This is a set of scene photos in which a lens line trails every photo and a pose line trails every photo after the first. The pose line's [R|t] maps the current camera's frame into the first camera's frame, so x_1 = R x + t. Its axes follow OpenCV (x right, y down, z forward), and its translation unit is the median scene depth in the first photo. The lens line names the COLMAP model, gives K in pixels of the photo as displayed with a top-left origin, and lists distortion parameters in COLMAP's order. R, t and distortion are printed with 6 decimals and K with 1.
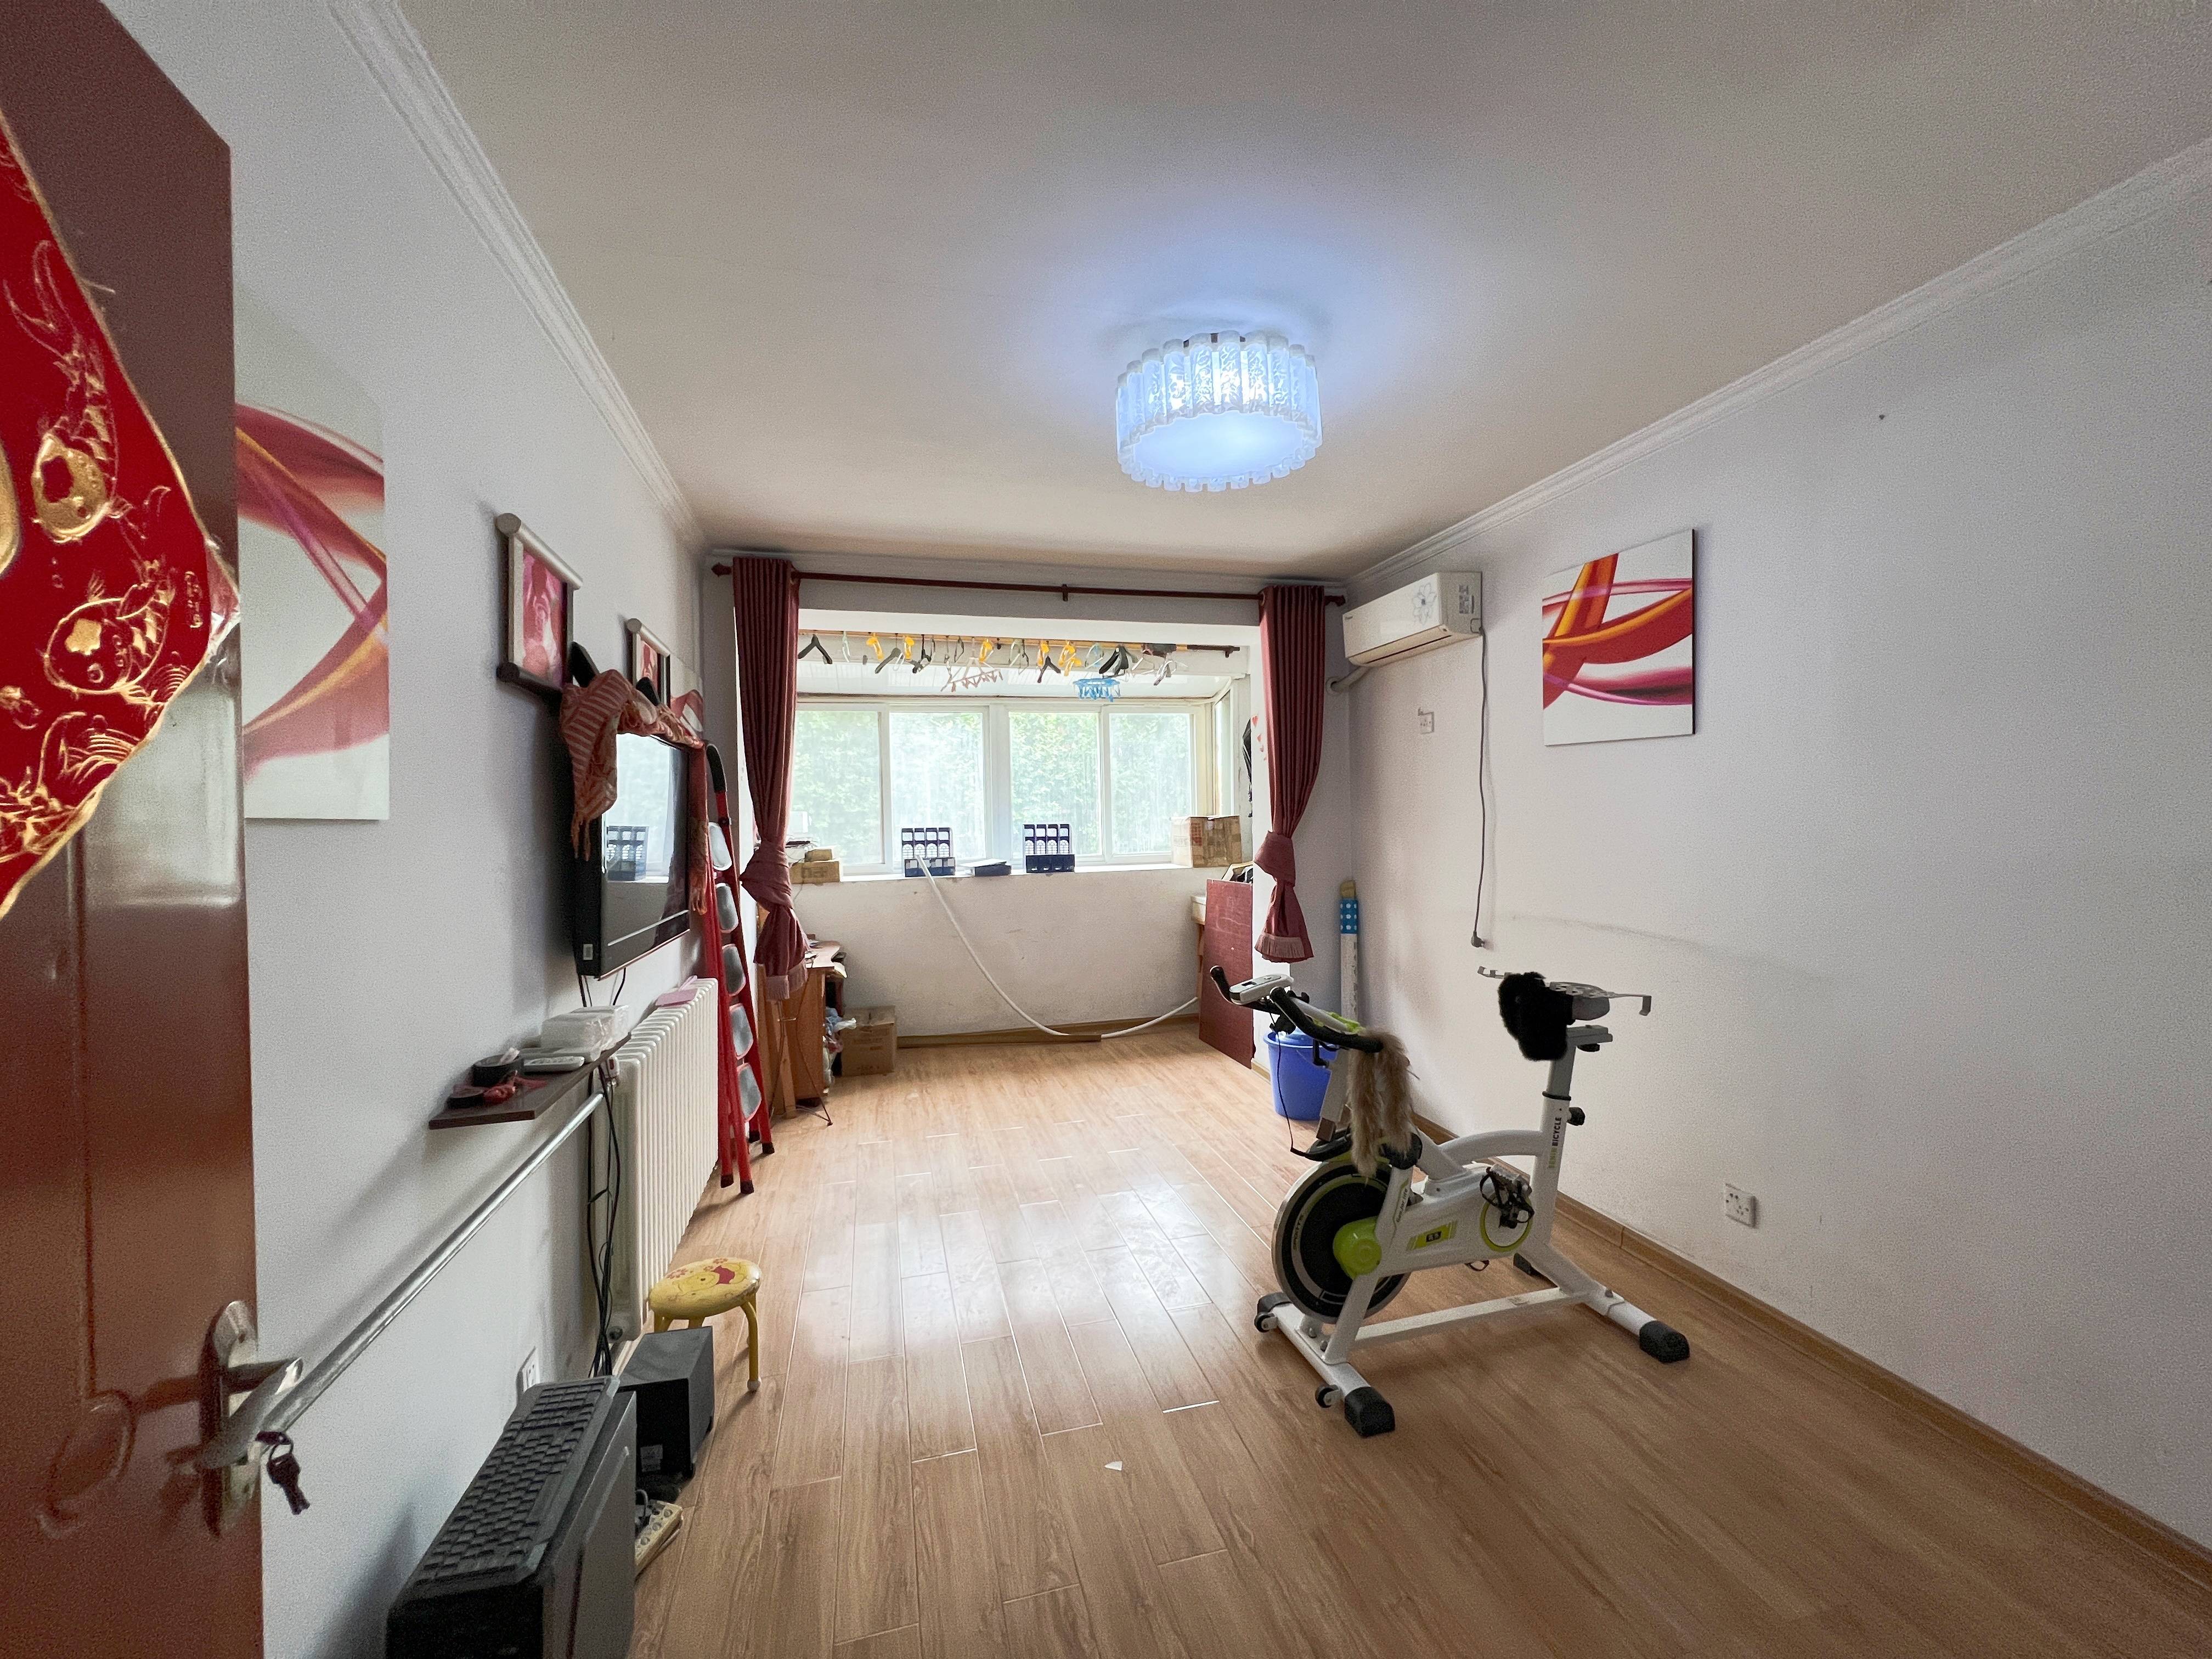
lens RADIAL K [[899.1, 0, 1106.8], [0, 899.1, 822.2], [0, 0, 1]] dist [-0.002406, 0.001156]
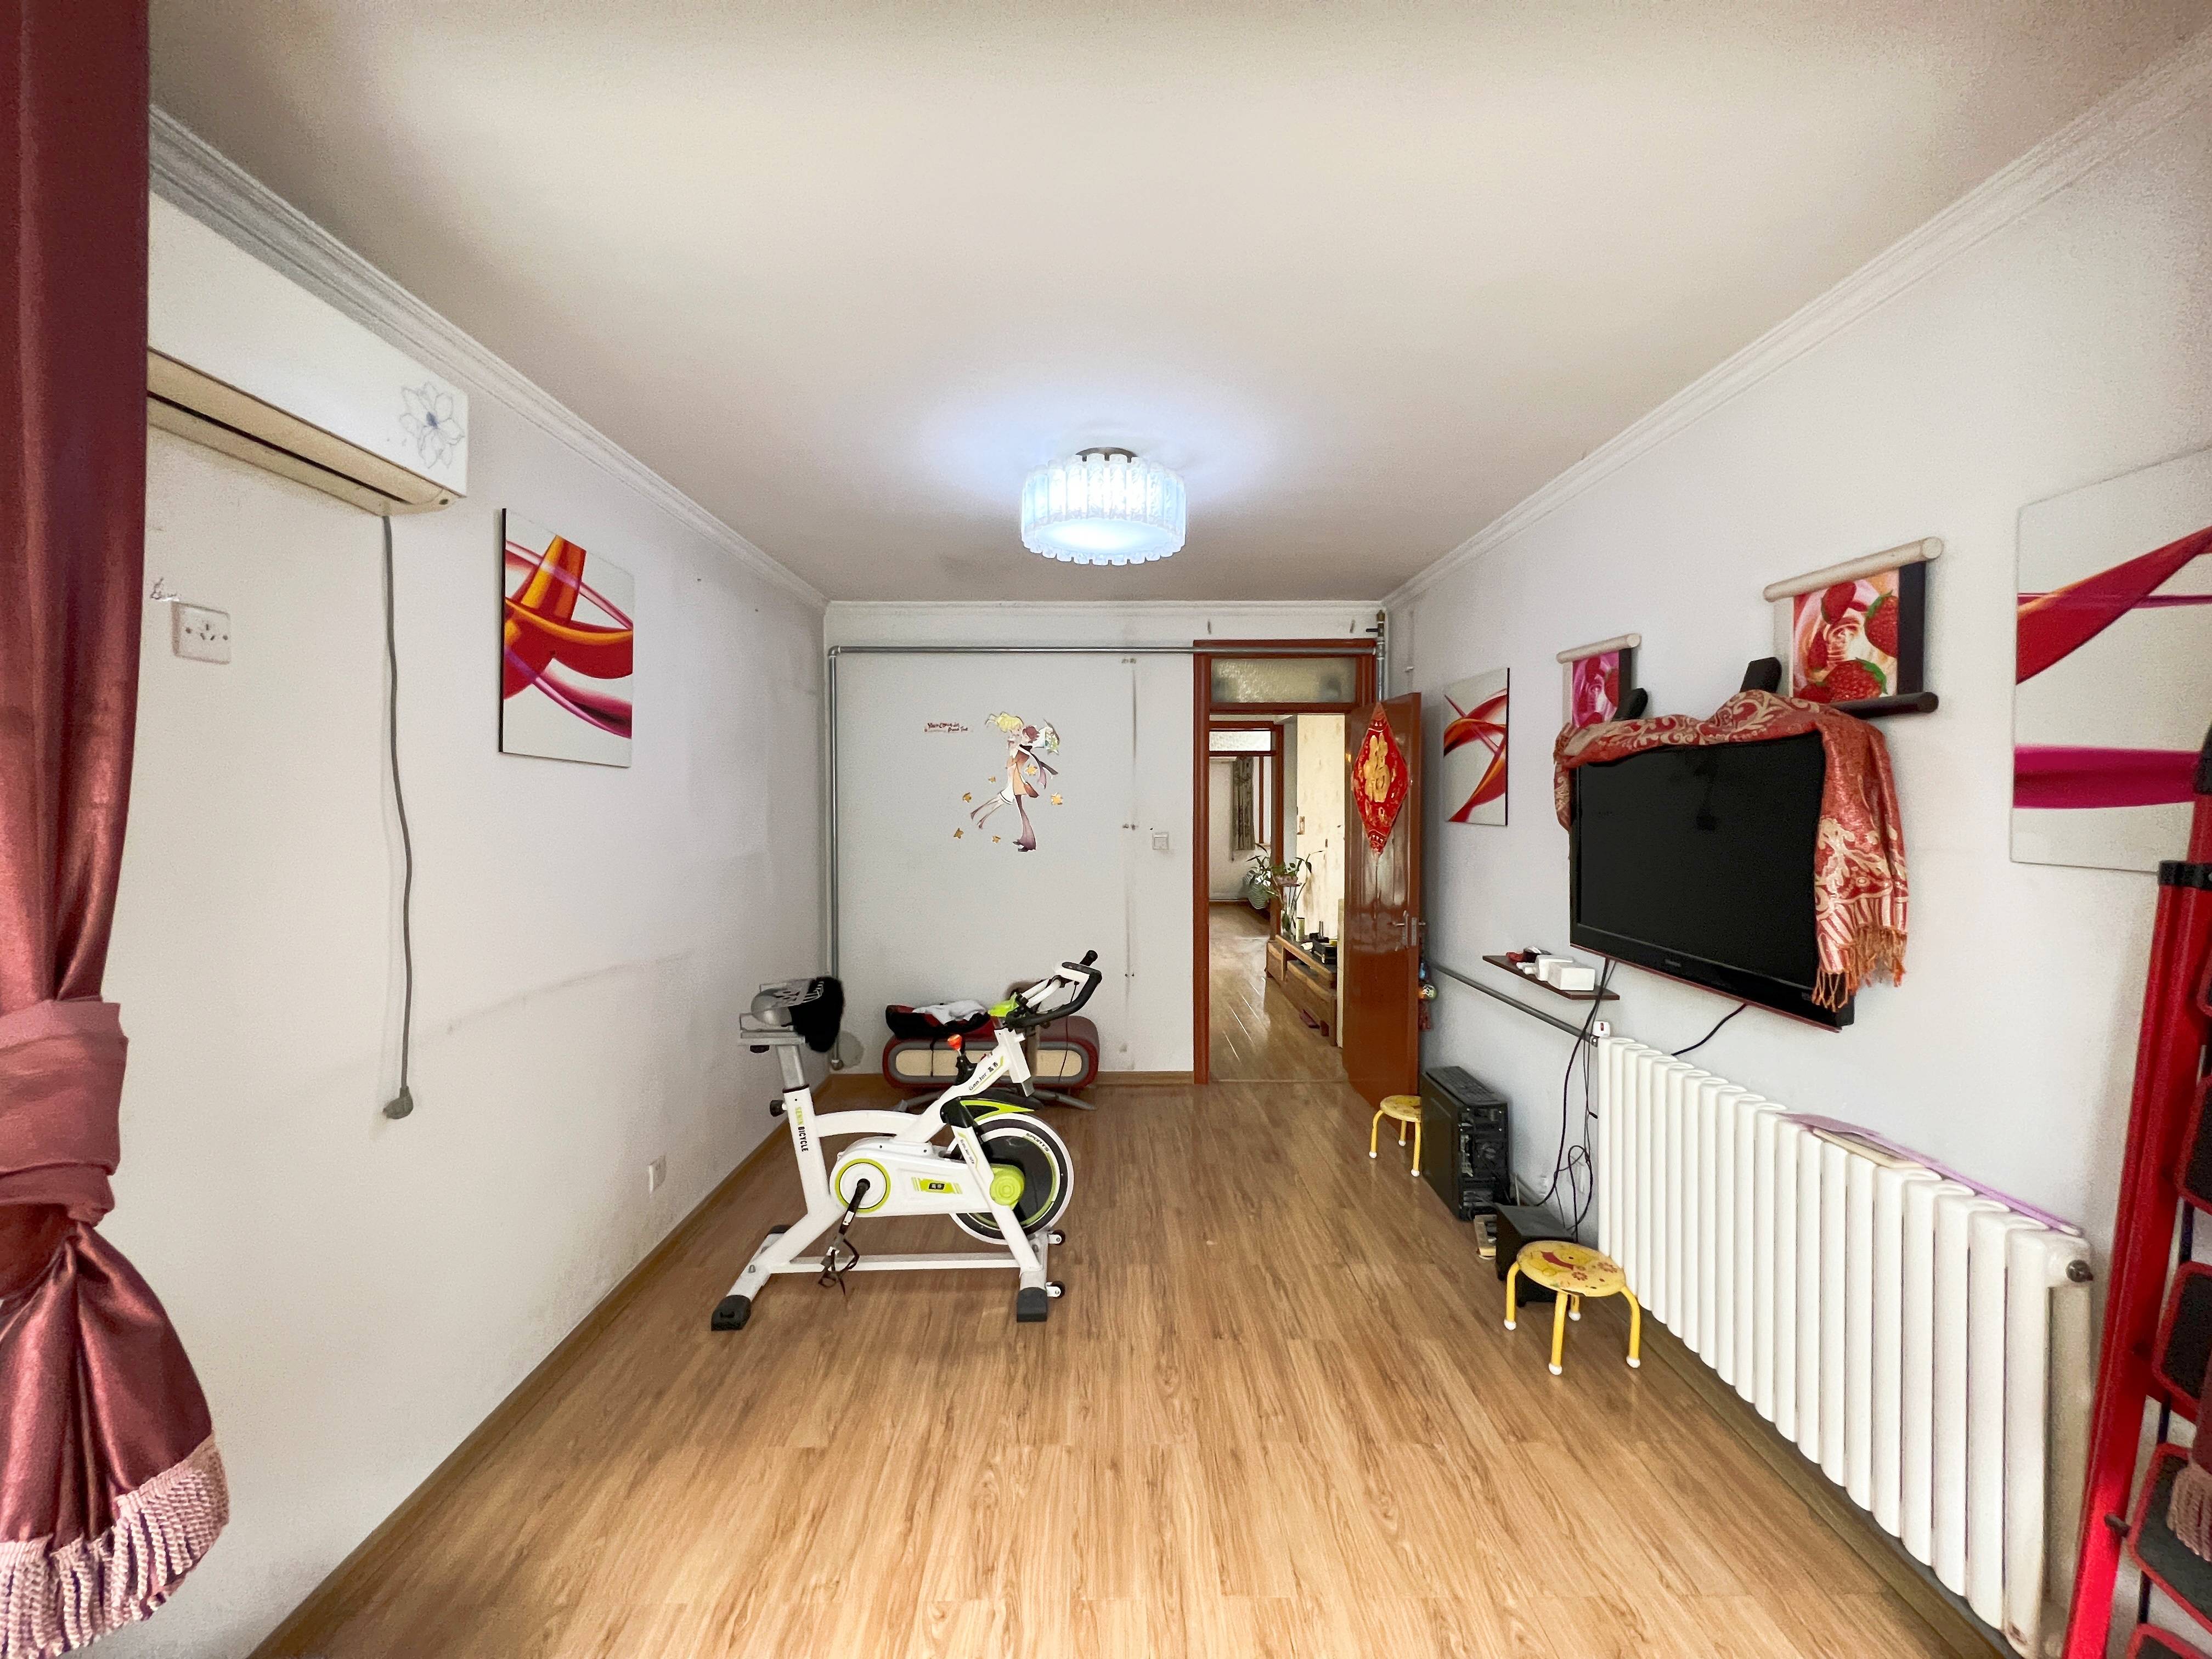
lens RADIAL K [[899.1, 0, 1106.0], [0, 899.1, 813.7], [0, 0, 1]] dist [-0.002406, 0.001156]
pose [[-0.970082, 0.013107, 0.242424, -0.128121], [0.017201, 0.999743, 0.014775, -0.043270], [-0.242168, 0.018503, -0.970058, 1.631506]]
